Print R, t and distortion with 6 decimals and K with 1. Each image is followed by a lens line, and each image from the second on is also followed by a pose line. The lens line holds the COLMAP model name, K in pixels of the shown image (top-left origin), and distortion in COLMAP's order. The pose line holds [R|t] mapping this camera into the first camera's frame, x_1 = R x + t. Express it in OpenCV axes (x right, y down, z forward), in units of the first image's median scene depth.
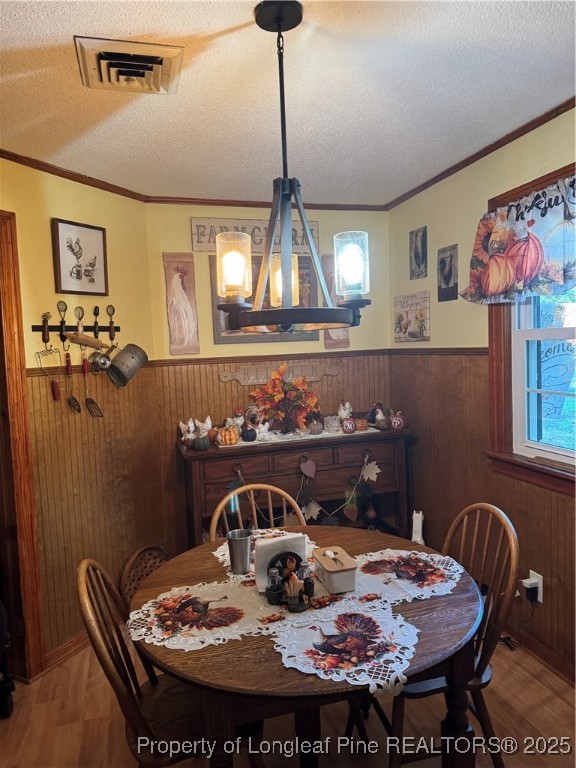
lens RADIAL K [[544.1, 0, 296.5], [0, 544.1, 386.1], [0, 0, 1]] dist [0.072494, -0.085051]
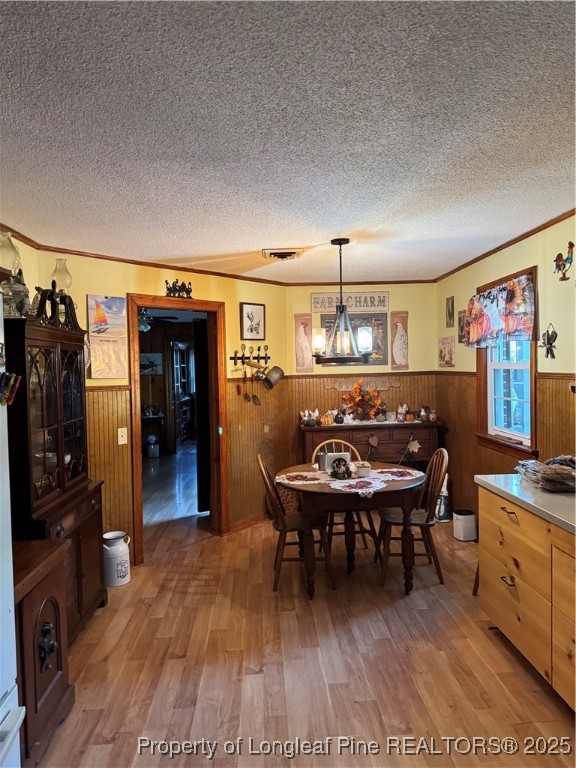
lens RADIAL K [[544.1, 0, 296.5], [0, 544.1, 386.1], [0, 0, 1]] dist [0.072494, -0.085051]
pose [[0.972238, 0.025772, -0.232571, 0.194867], [-0.032716, 0.999125, -0.026049, 0.035580], [0.231696, 0.032935, 0.972230, -0.770538]]
